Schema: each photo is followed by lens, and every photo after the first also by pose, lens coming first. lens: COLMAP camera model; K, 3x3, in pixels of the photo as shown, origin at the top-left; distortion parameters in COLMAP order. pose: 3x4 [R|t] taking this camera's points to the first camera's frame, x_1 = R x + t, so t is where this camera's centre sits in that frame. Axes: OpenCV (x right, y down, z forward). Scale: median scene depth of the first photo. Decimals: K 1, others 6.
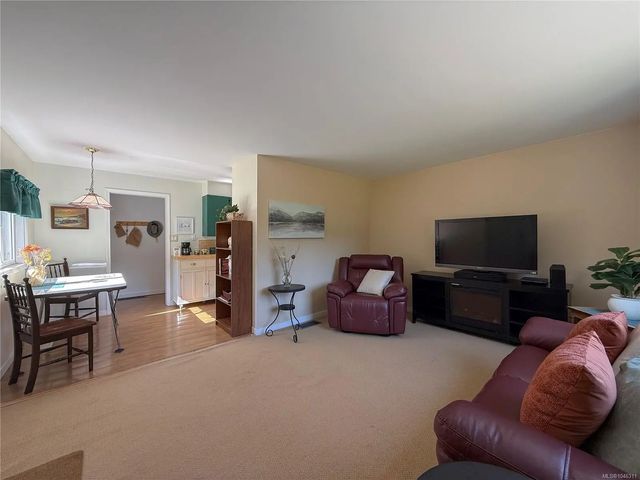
lens RADIAL K [[256.7, 0, 320.0], [0, 256.7, 240.0], [0, 0, 1]] dist [-0.000613, -0.000036]
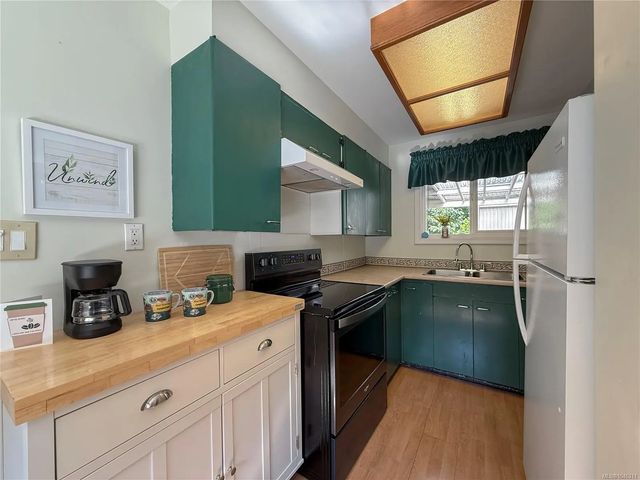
lens RADIAL K [[256.7, 0, 320.0], [0, 256.7, 240.0], [0, 0, 1]] dist [-0.000613, -0.000036]
pose [[0.960357, -0.008665, 0.278637, -0.401458], [0.011320, 0.999905, -0.007921, -0.003267], [-0.278542, 0.010761, 0.960364, 0.747600]]
